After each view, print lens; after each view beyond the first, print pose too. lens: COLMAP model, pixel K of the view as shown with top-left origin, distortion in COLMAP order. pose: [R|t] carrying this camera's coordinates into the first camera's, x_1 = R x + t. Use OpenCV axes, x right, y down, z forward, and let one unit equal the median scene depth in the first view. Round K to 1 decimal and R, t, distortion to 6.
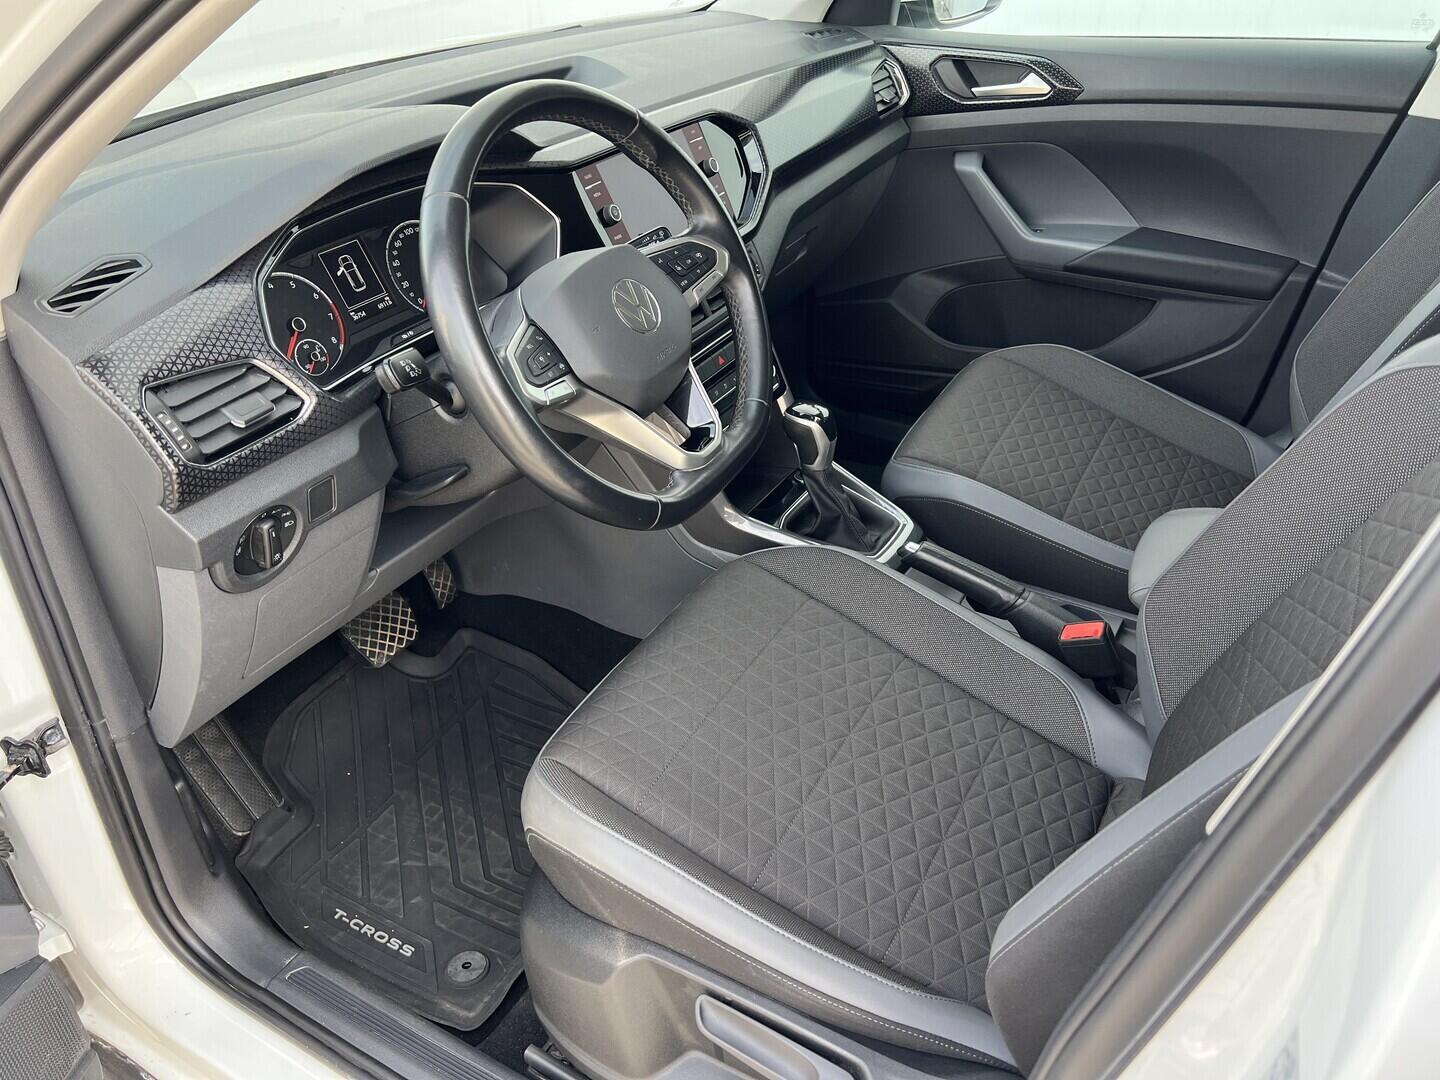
lens RADIAL K [[1082.7, 0, 719.8], [0, 1082.7, 542.5], [0, 0, 1]] dist [0.032180, -0.051750]
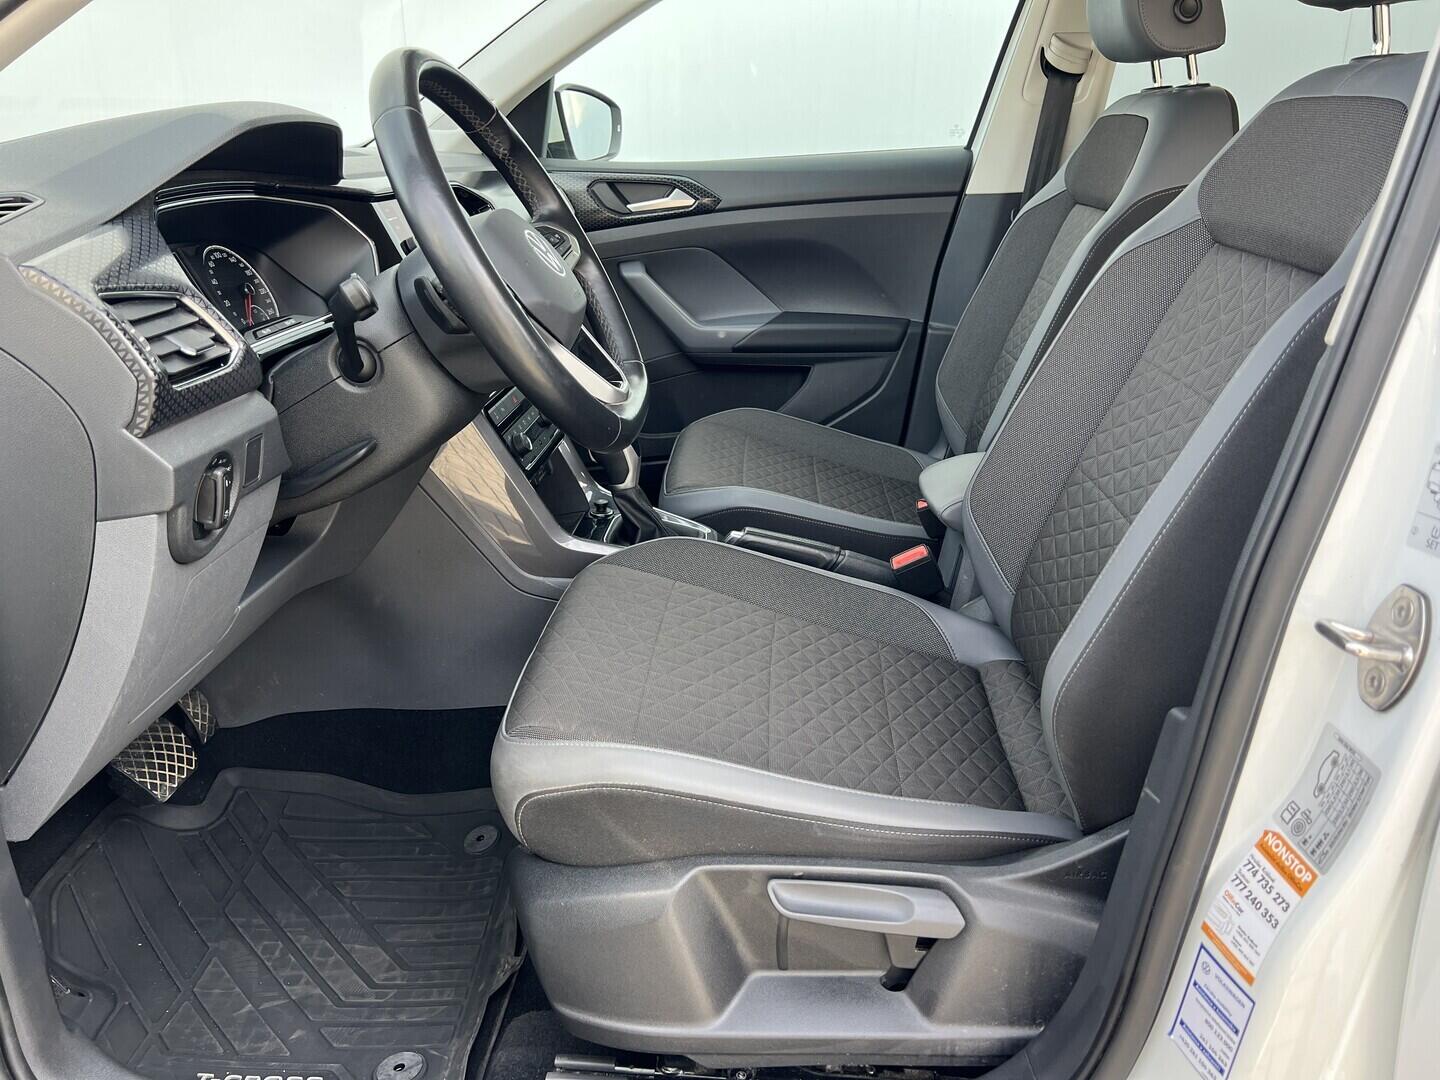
lens RADIAL K [[1082.7, 0, 724.1], [0, 1082.7, 536.2], [0, 0, 1]] dist [0.032180, -0.051750]
pose [[0.894054, -0.143347, 0.424404, -0.254687], [0.236834, 0.955437, -0.176208, 0.169257], [-0.380233, 0.258052, 0.888162, 0.041487]]
